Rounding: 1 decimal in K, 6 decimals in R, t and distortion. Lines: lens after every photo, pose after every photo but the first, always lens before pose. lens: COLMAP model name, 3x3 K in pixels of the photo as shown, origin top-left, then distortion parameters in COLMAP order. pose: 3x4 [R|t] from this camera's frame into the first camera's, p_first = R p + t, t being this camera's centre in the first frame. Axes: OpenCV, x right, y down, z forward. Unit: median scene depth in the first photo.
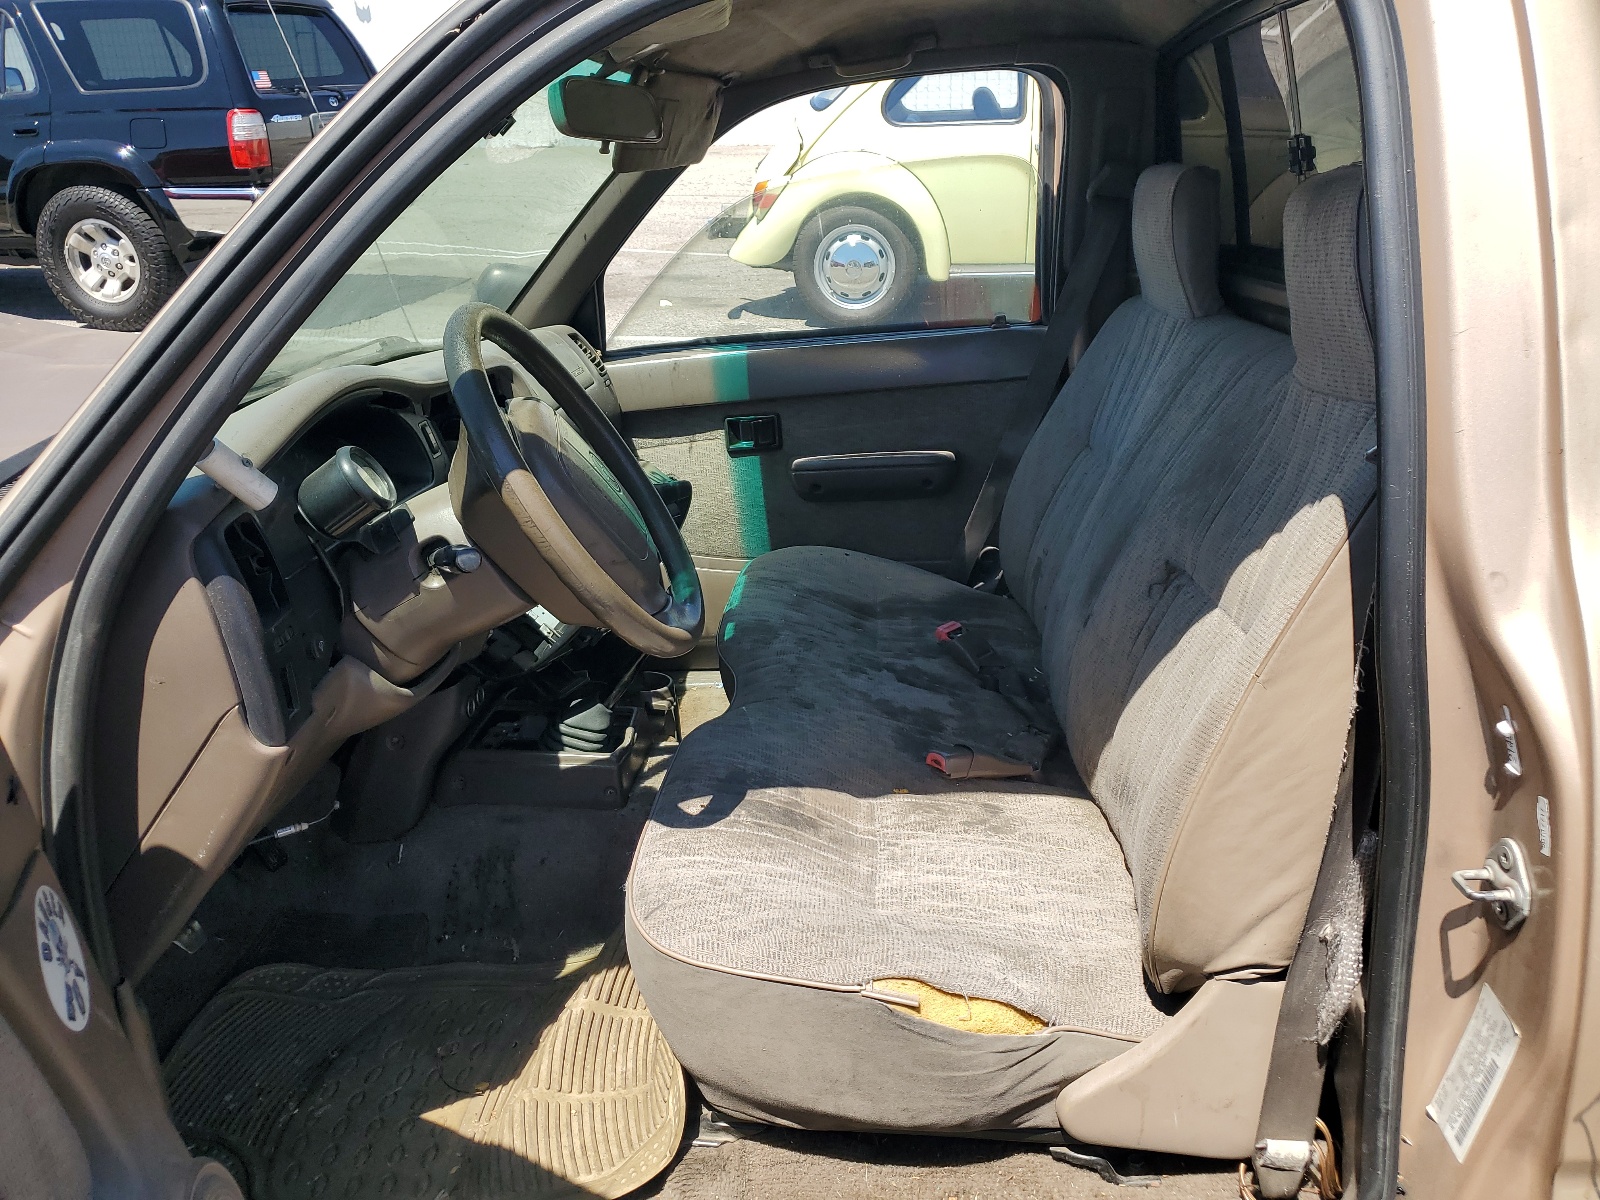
lens RADIAL K [[1222.9, 0, 800.0], [0, 1222.9, 600.0], [0, 0, 1]] dist [-0.000773, 0.000487]
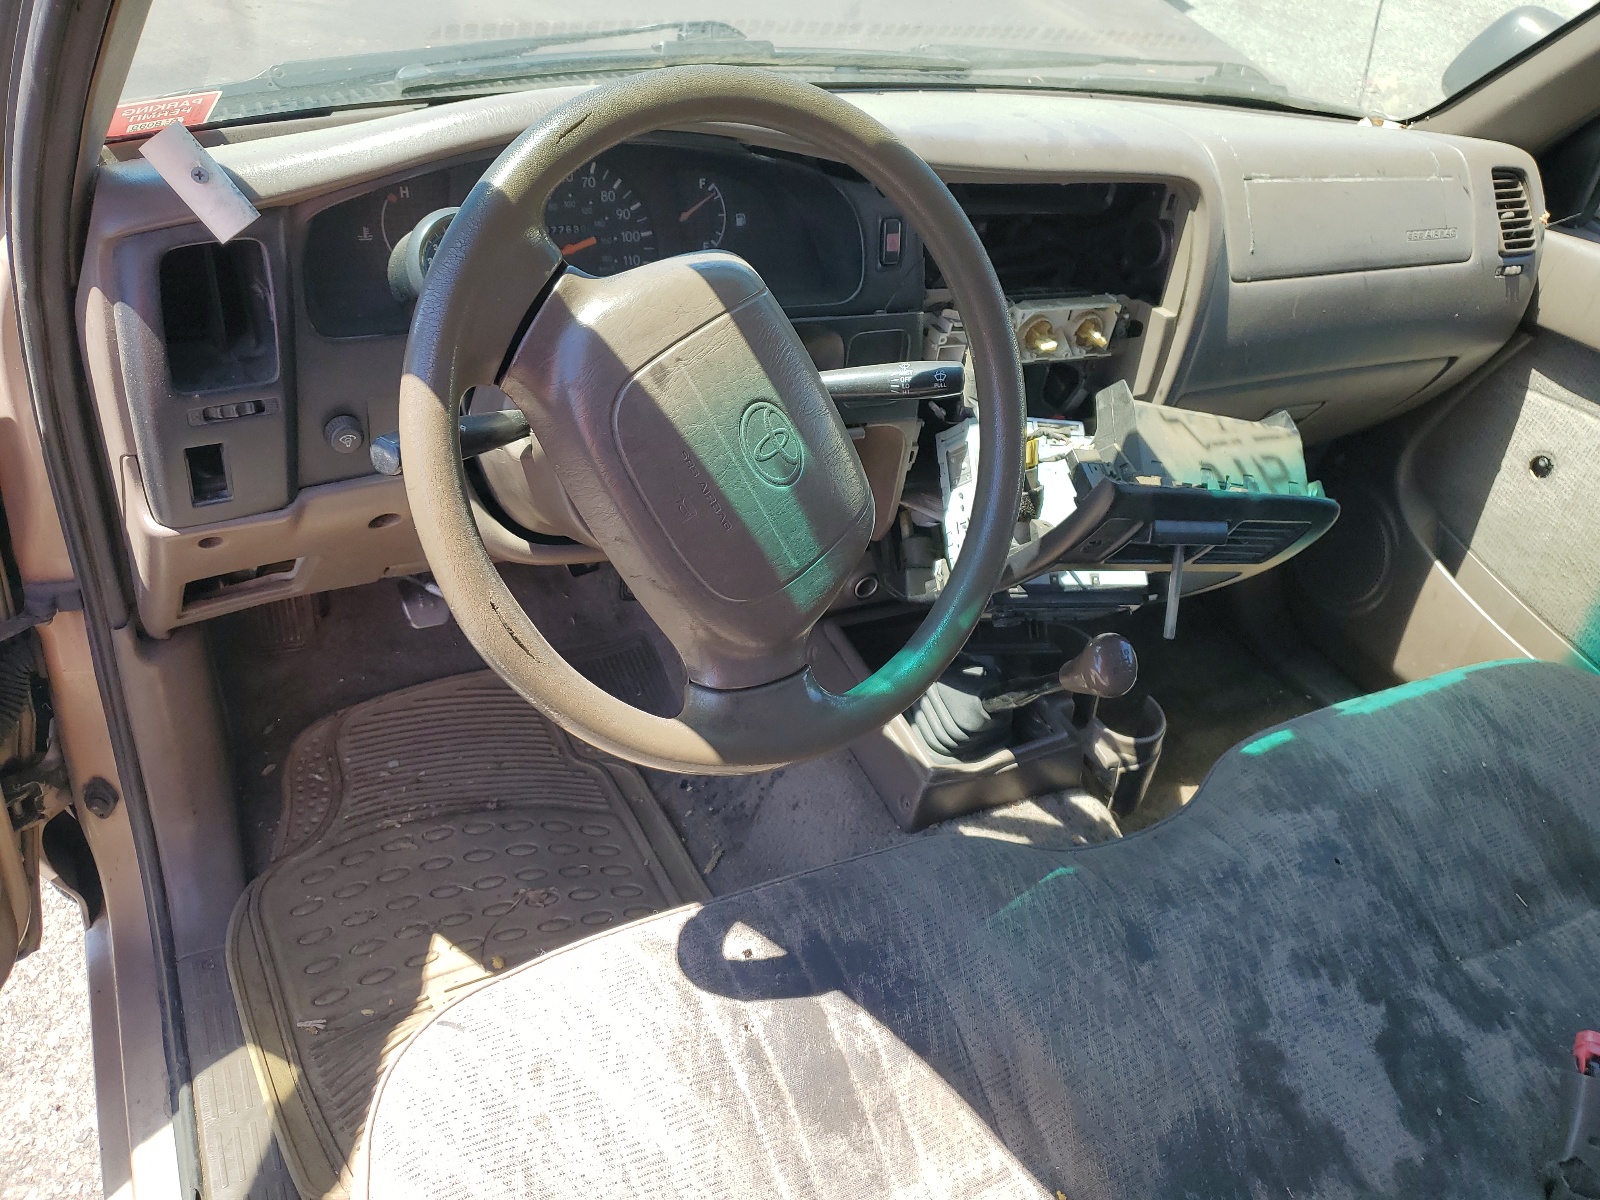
lens RADIAL K [[1222.9, 0, 800.0], [0, 1222.9, 600.0], [0, 0, 1]] dist [-0.000773, 0.000487]
pose [[0.491649, 0.618791, -0.612682, 0.196668], [-0.428252, 0.784441, 0.448612, -0.256660], [0.758210, 0.041823, 0.650668, 0.564614]]
